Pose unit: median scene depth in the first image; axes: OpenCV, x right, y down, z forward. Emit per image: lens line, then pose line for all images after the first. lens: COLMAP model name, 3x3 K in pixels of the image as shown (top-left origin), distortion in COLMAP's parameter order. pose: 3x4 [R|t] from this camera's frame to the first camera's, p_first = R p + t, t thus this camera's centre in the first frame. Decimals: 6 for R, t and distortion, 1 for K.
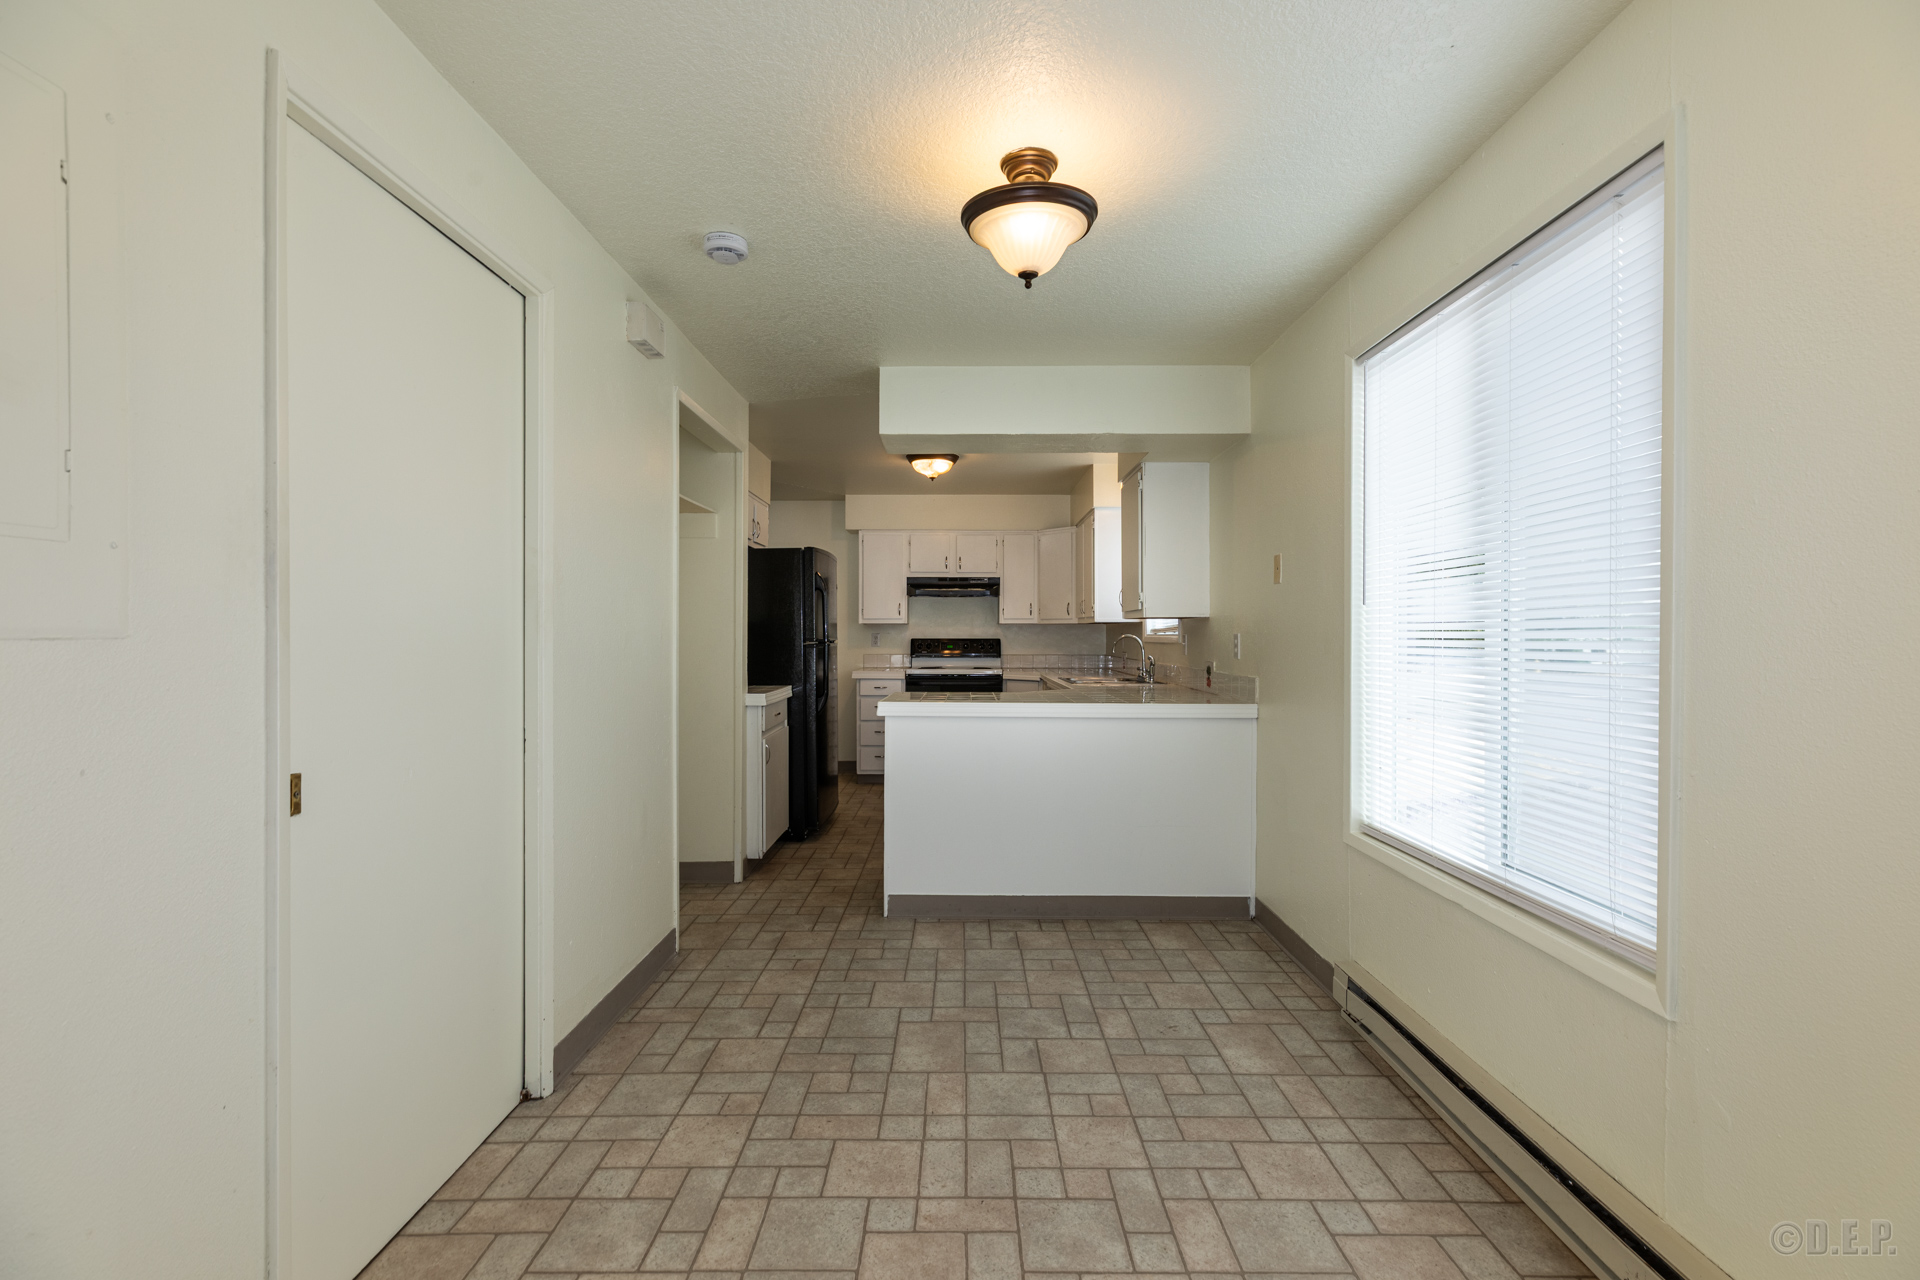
lens RADIAL K [[895.1, 0, 960.5], [0, 895.1, 639.1], [0, 0, 1]] dist [0.016748, 0.000271]
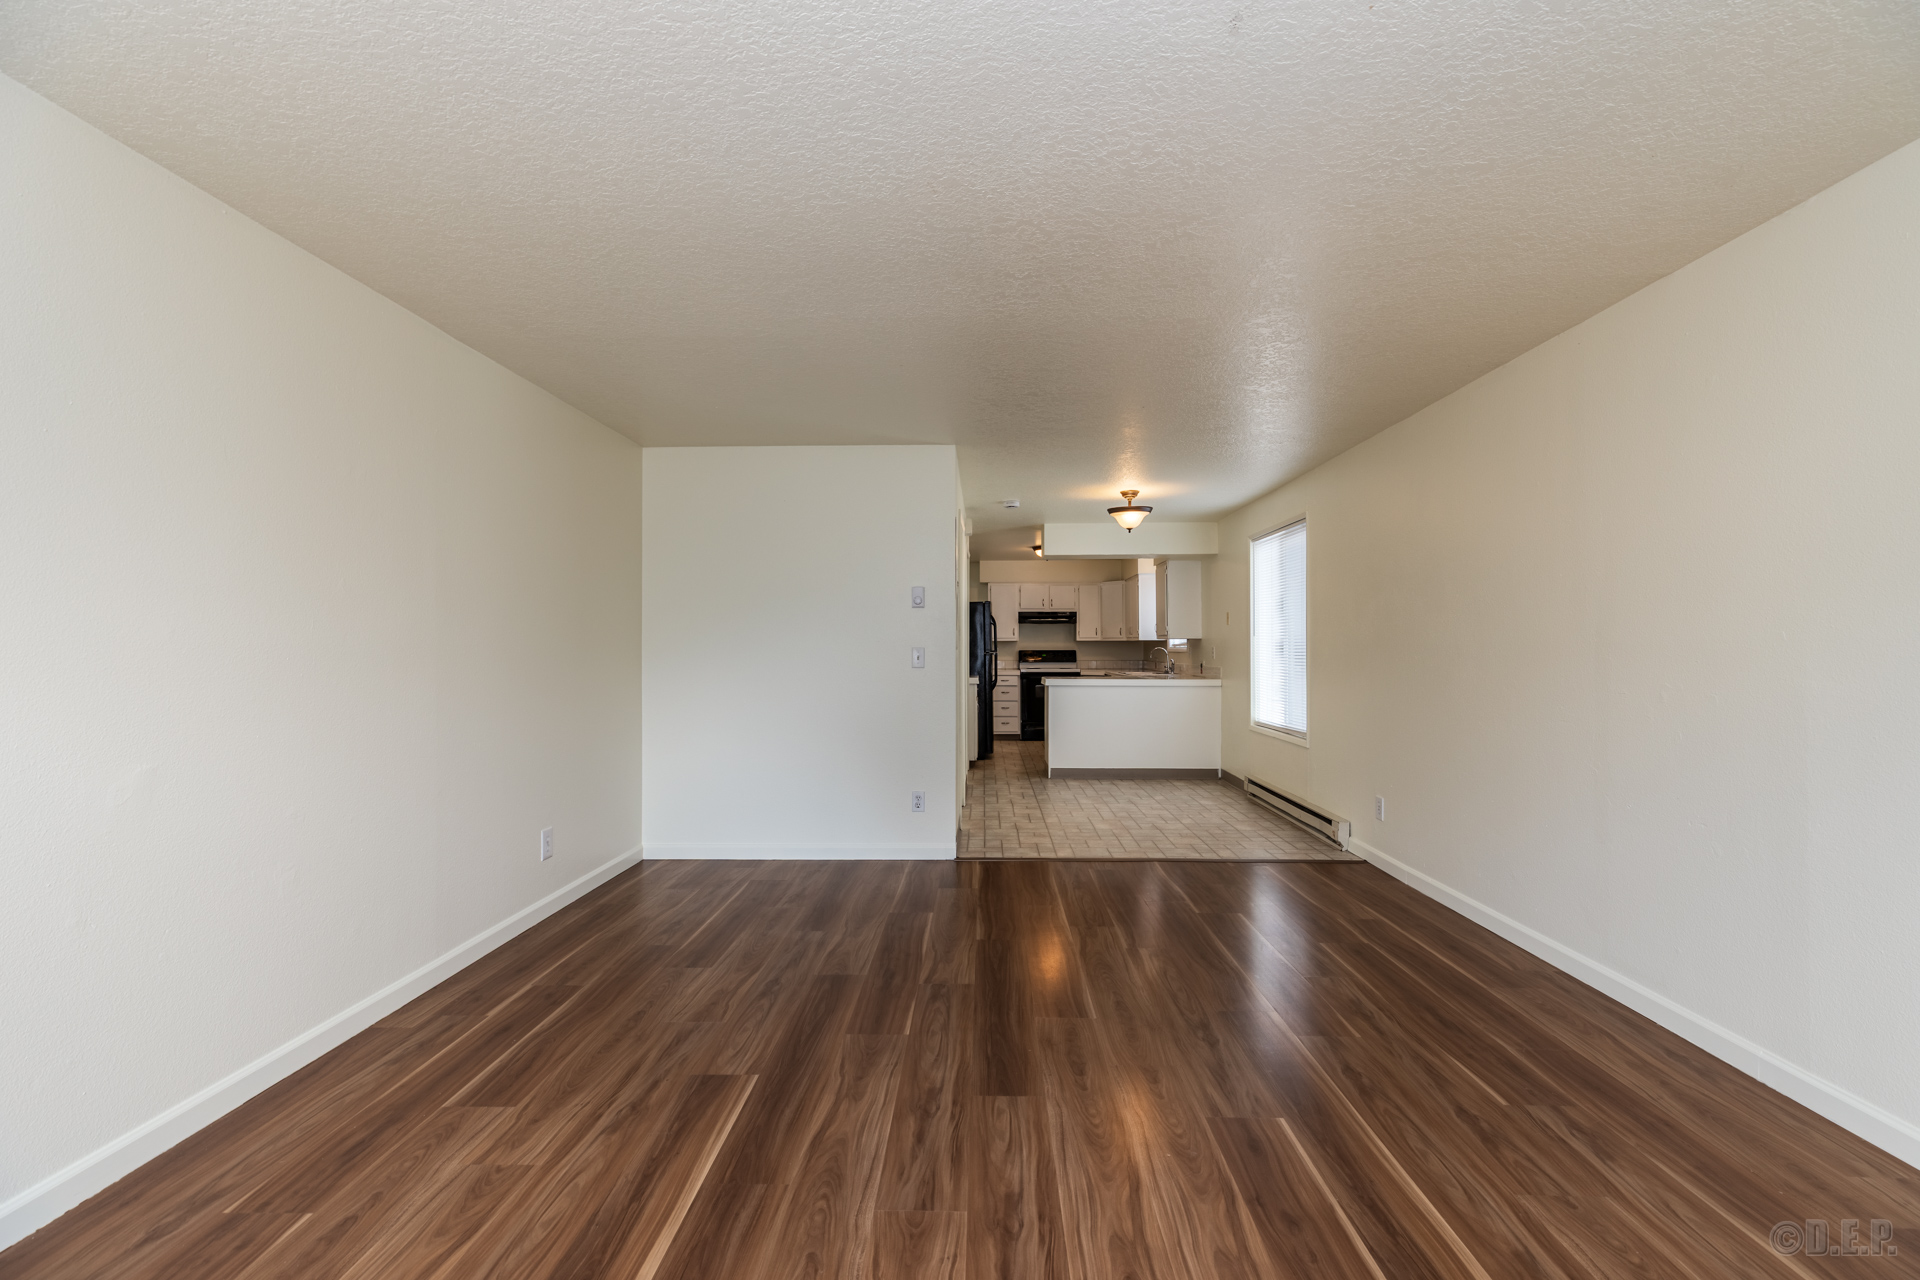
lens RADIAL K [[895.1, 0, 964.3], [0, 895.1, 635.9], [0, 0, 1]] dist [0.016748, 0.000271]
pose [[0.999788, -0.001985, -0.020503, -0.129593], [0.001609, 0.999830, -0.018355, 0.002778], [0.020536, 0.018318, 0.999621, -0.621976]]
